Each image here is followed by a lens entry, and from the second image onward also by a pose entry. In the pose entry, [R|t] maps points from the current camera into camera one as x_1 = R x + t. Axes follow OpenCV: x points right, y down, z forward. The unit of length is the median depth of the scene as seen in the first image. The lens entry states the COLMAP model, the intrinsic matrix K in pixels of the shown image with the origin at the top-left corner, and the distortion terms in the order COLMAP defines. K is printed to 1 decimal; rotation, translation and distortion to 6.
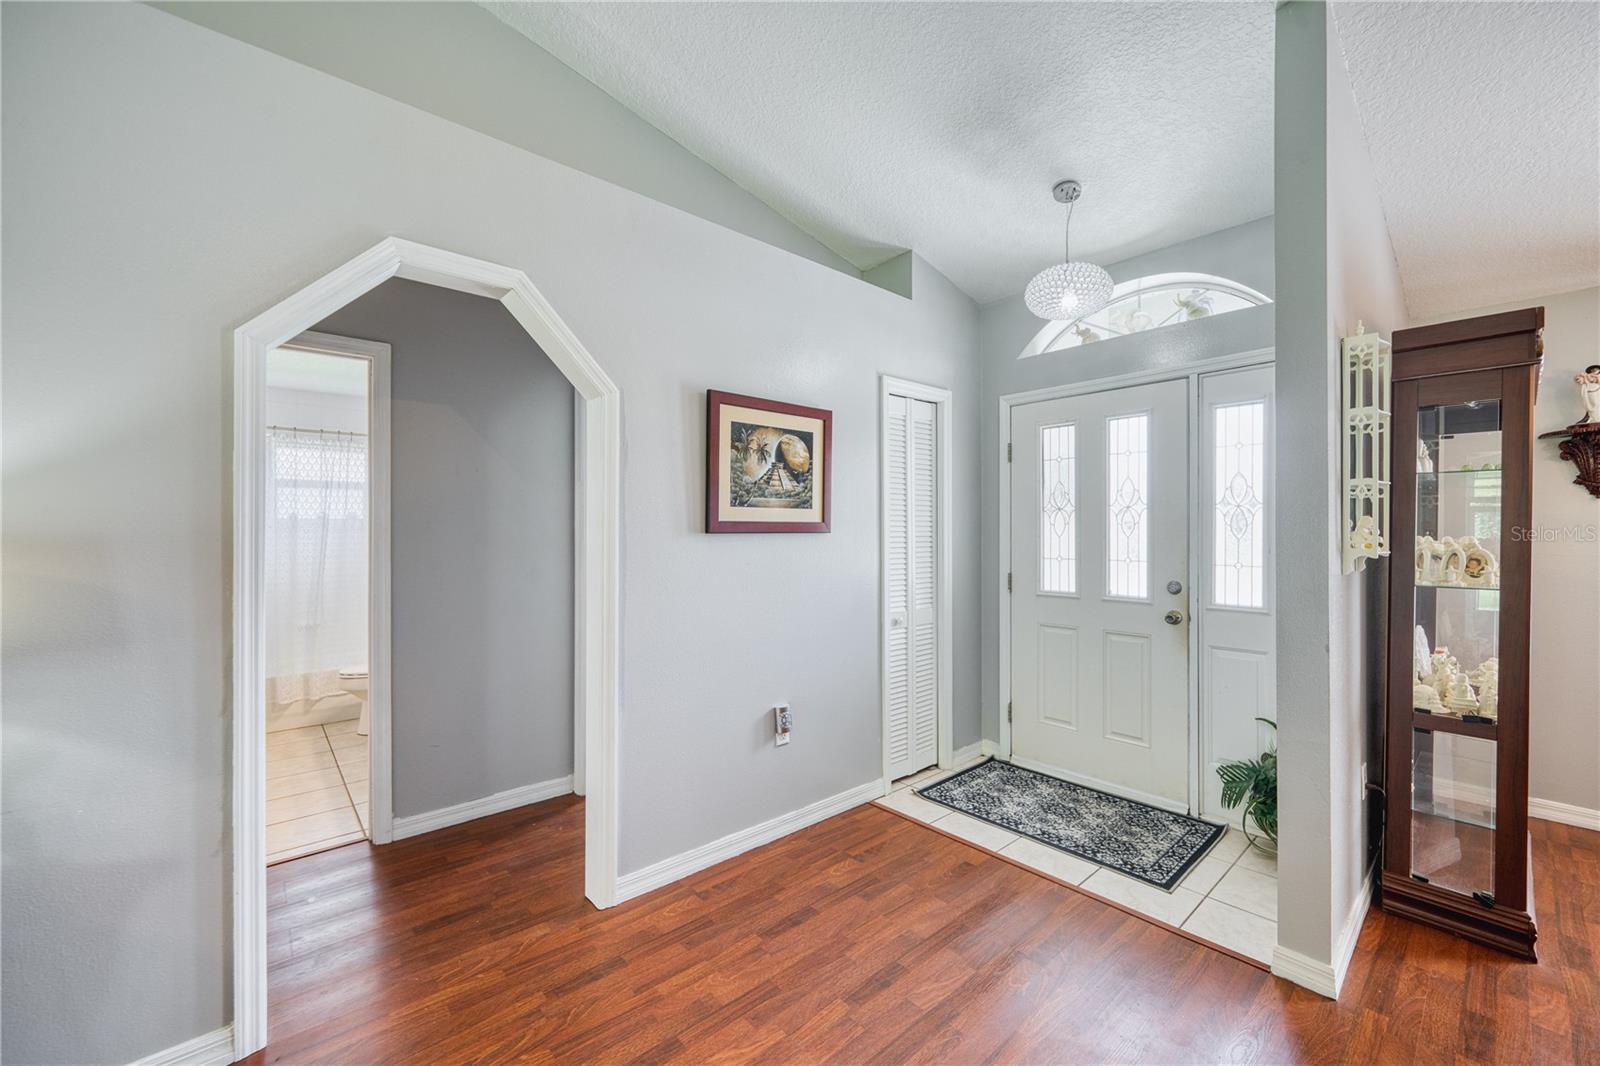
lens RADIAL K [[627.7, 0, 805.8], [0, 627.7, 531.4], [0, 0, 1]] dist [-0.000267, -0.000063]
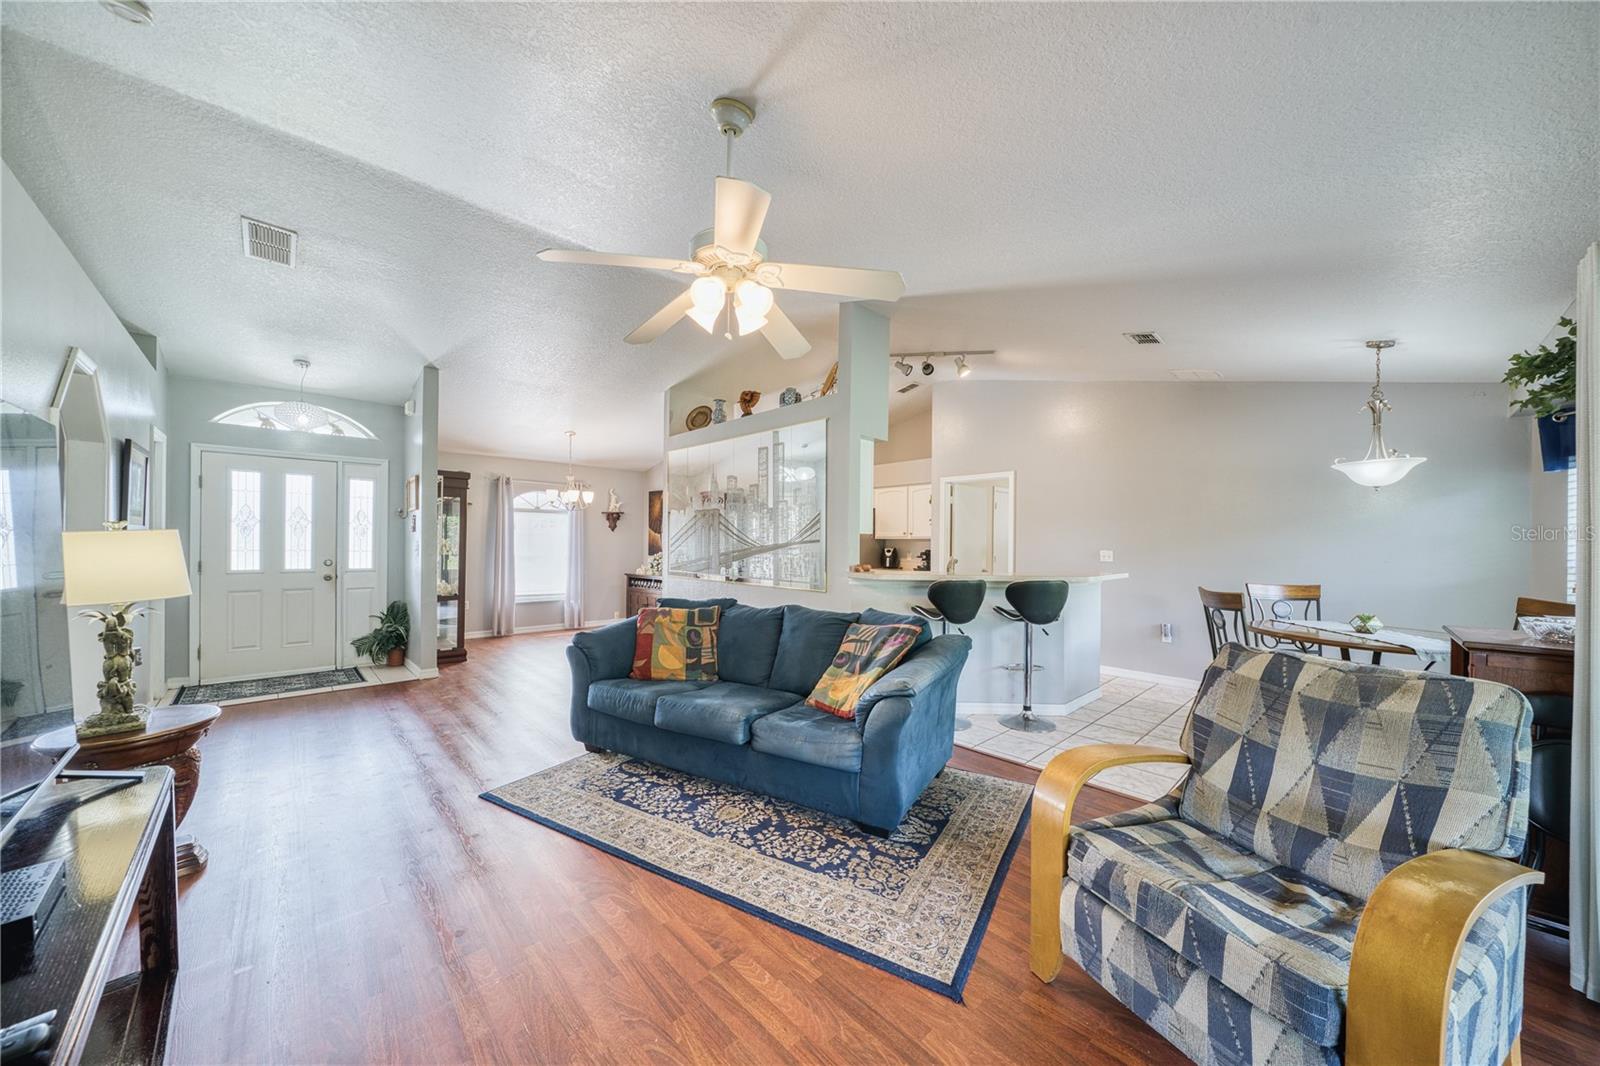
lens RADIAL K [[554.6, 0, 808.5], [0, 554.6, 543.2], [0, 0, 1]] dist [-0.004562, 0.000248]
pose [[-0.036933, 0.000635, 0.999318, -1.409997], [-0.011910, 0.999928, -0.001075, 0.009298], [-0.999247, -0.011942, -0.036923, -0.556961]]
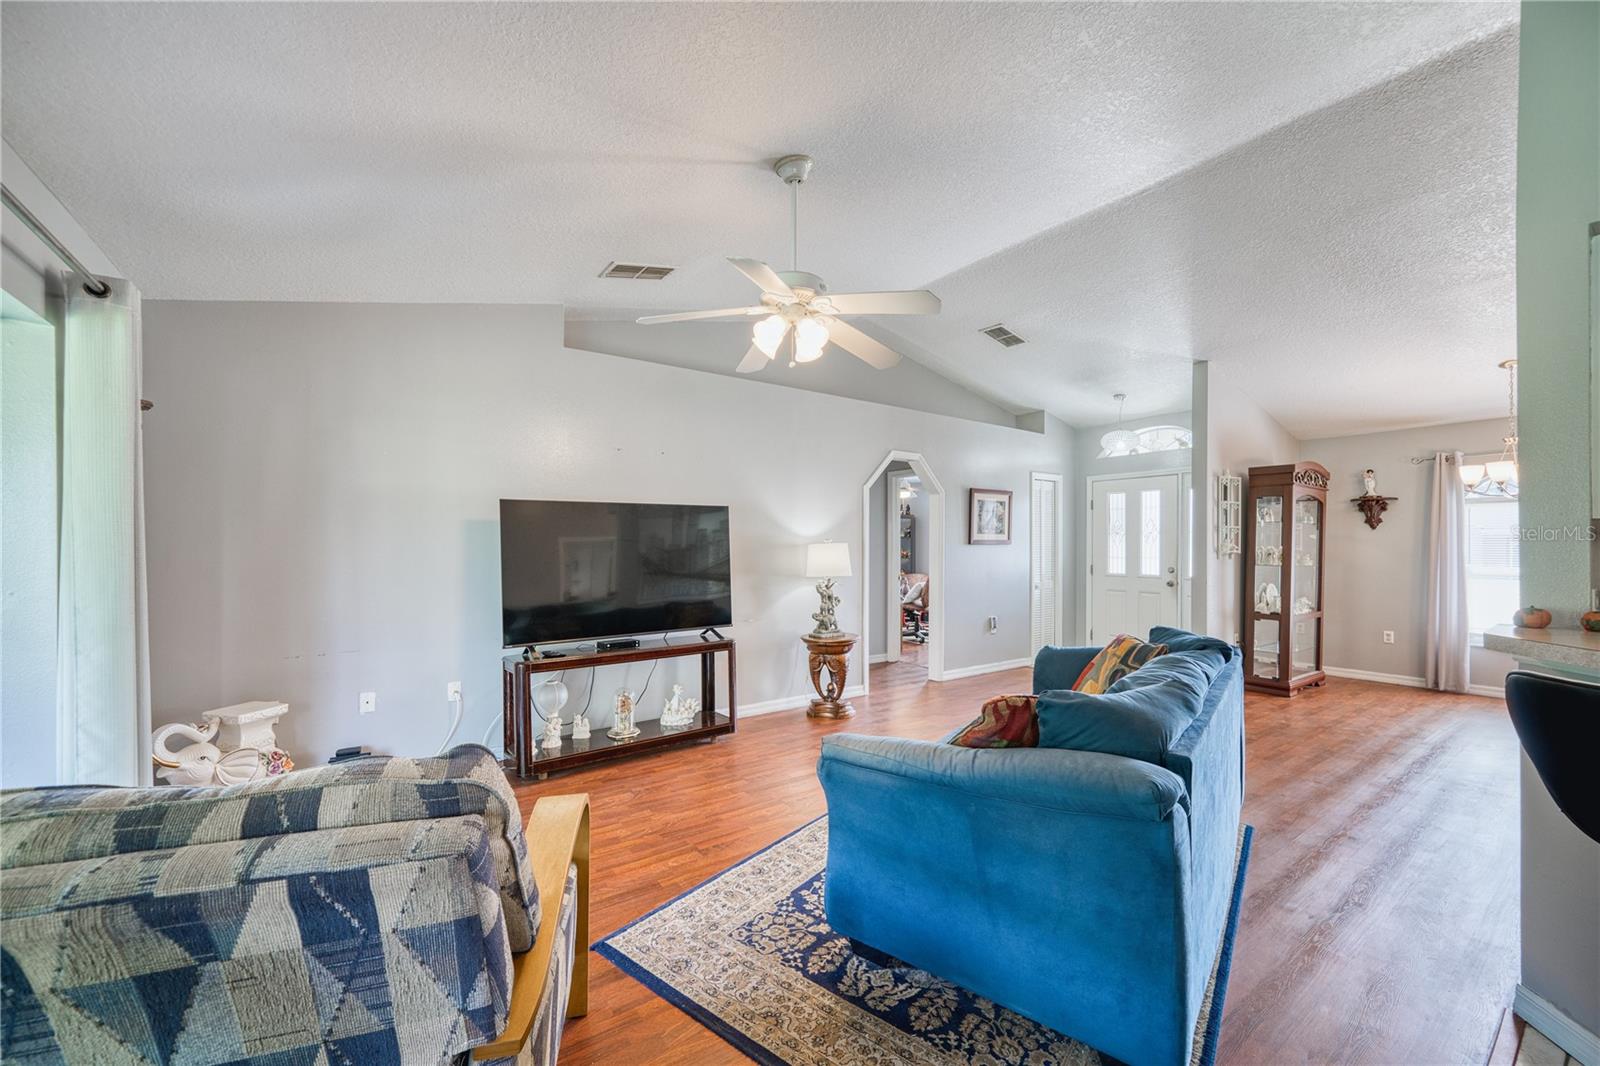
lens RADIAL K [[627.7, 0, 800.2], [0, 627.7, 543.6], [0, 0, 1]] dist [-0.000267, -0.000063]
pose [[0.994248, 0.003252, -0.107054, -0.515150], [-0.003442, 0.999993, -0.001583, 0.005810], [0.107048, 0.001942, 0.994252, -1.453874]]
